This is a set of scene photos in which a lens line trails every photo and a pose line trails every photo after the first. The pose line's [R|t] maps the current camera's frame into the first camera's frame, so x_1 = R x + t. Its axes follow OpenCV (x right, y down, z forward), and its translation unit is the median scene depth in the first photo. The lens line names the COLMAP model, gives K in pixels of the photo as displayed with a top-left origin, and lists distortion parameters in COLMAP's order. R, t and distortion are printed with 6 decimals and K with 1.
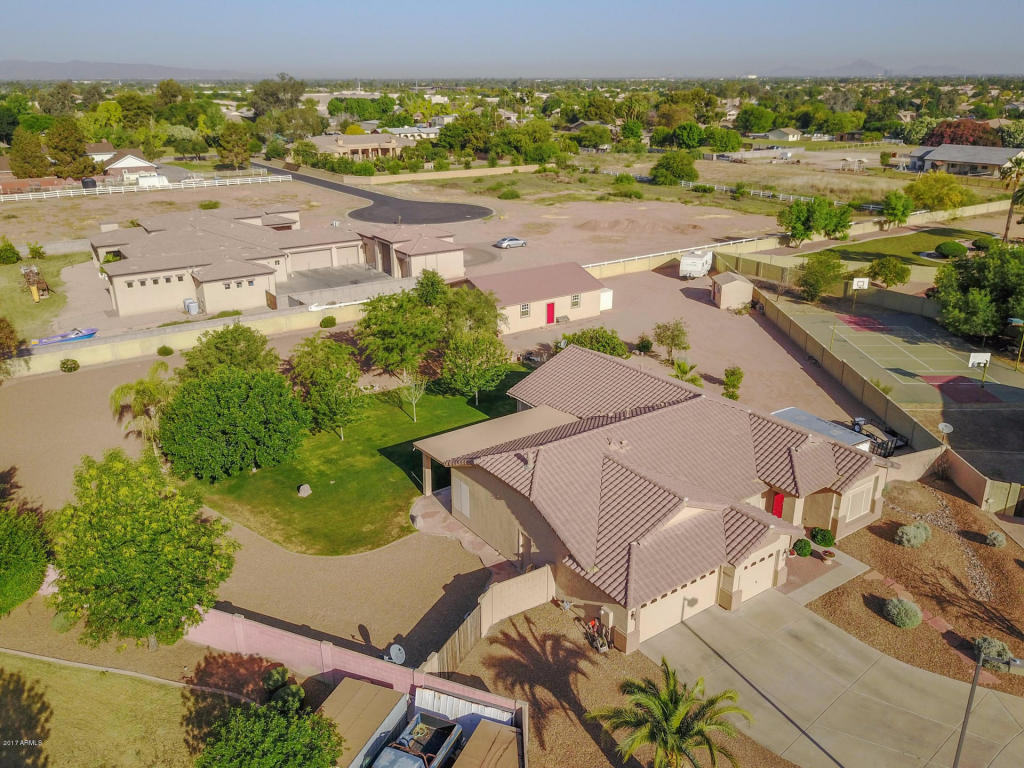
lens RADIAL K [[818.6, 0, 513.0], [0, 818.6, 380.8], [0, 0, 1]] dist [0.013442, 0.009526]
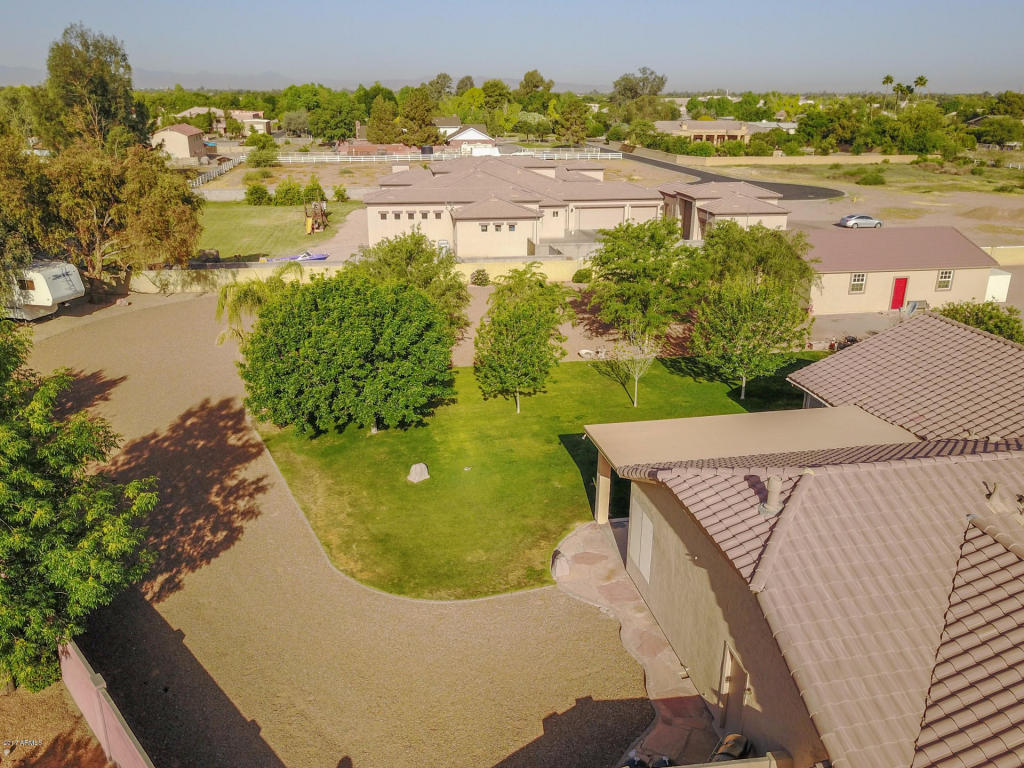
lens RADIAL K [[816.9, 0, 513.0], [0, 816.9, 380.6], [0, 0, 1]] dist [0.014395, 0.010149]
pose [[0.912296, 0.146738, -0.382339, 0.018767], [-0.152975, 0.988128, 0.014222, 0.019330], [0.379887, 0.045514, 0.923913, 0.199353]]
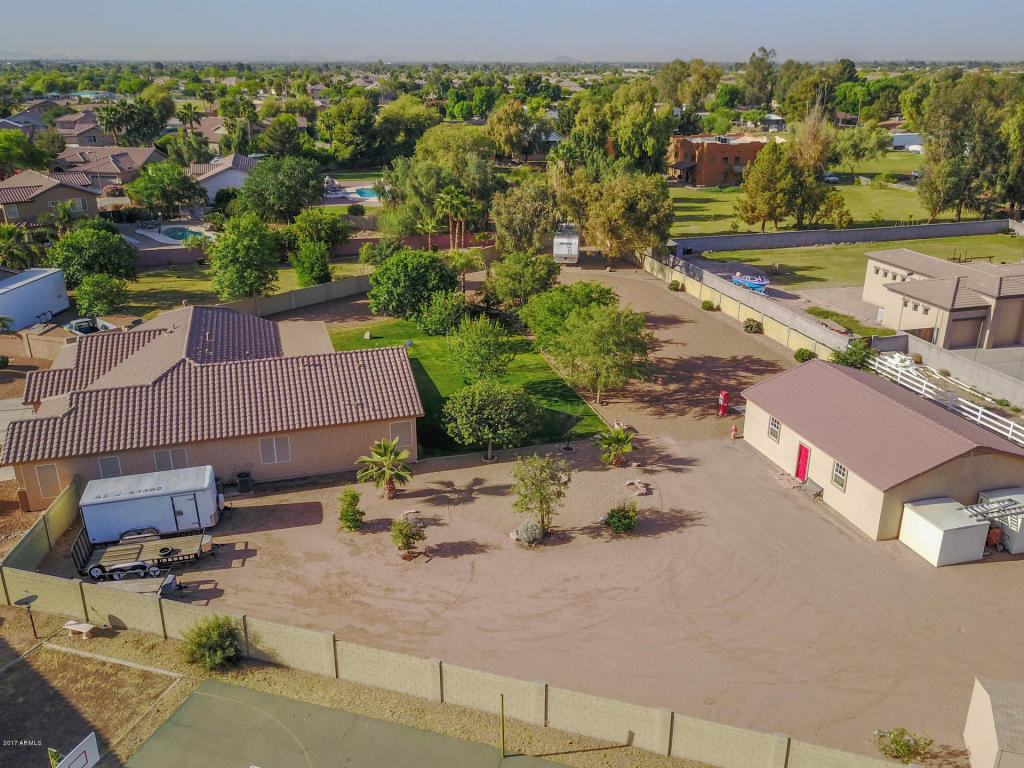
lens RADIAL K [[841.9, 0, 512.0], [0, 841.9, 384.0], [0, 0, 1]] dist [0.018637, 0.003887]
pose [[-0.312265, 0.345541, -0.884925, 0.454757], [-0.328658, 0.834691, 0.441899, -0.240949], [0.891333, 0.428827, -0.147080, 0.664212]]
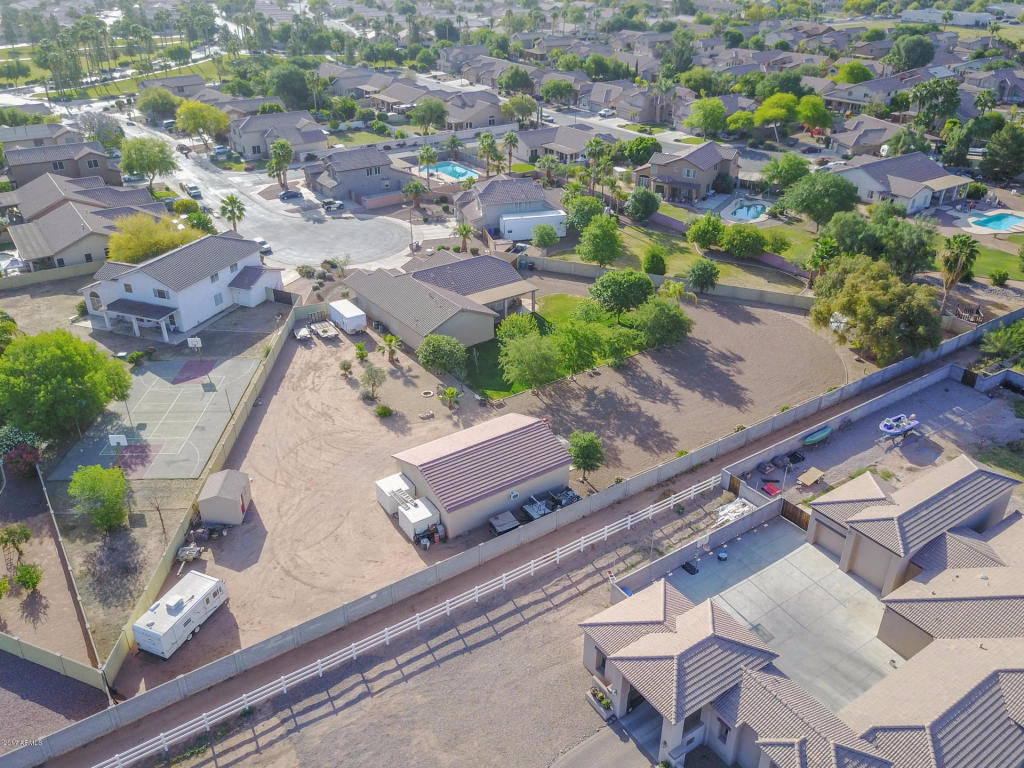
lens RADIAL K [[816.9, 0, 513.0], [0, 816.9, 380.6], [0, 0, 1]] dist [0.014395, 0.010149]
pose [[-0.999877, 0.008948, -0.012856, -0.007647], [-0.003841, 0.655632, 0.755071, -0.653795], [0.015185, 0.755028, -0.655517, 1.183165]]
